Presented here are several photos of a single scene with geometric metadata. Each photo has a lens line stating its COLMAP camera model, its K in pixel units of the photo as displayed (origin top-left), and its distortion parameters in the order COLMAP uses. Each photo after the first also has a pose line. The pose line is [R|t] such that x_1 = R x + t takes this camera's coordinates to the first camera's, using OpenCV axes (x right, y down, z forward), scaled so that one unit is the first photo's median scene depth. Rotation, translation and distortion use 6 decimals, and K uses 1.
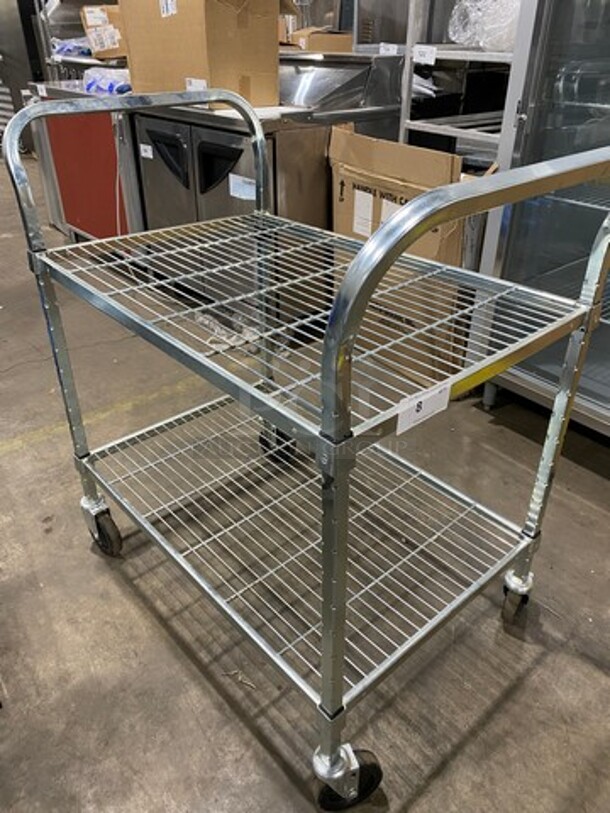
lens RADIAL K [[616.7, 0, 304.8], [0, 616.7, 404.3], [0, 0, 1]] dist [0.015064, -0.014158]
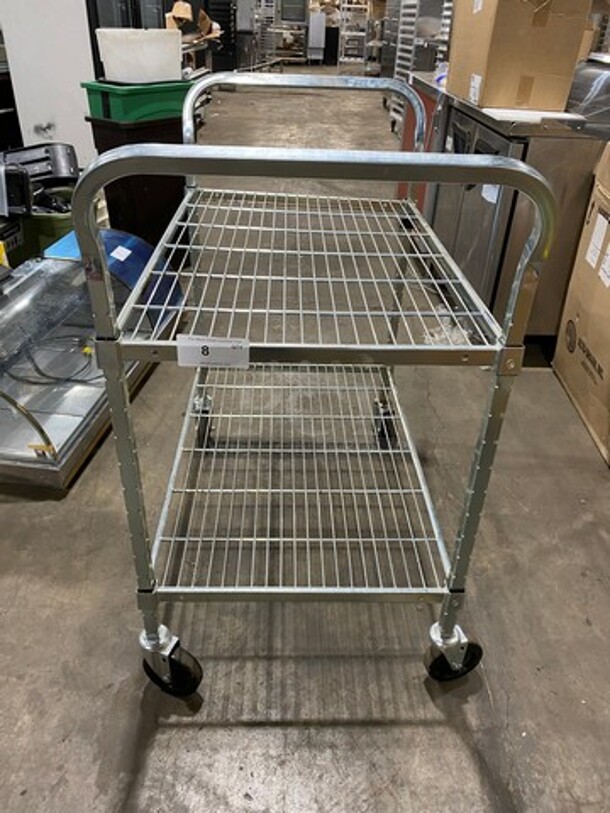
lens RADIAL K [[616.7, 0, 303.2], [0, 616.7, 408.0], [0, 0, 1]] dist [0.015064, -0.014158]
pose [[0.766025, 0.374615, -0.522369, 0.533814], [-0.363704, 0.922635, 0.128311, -0.074984], [0.530023, 0.091698, 0.843010, 0.068381]]
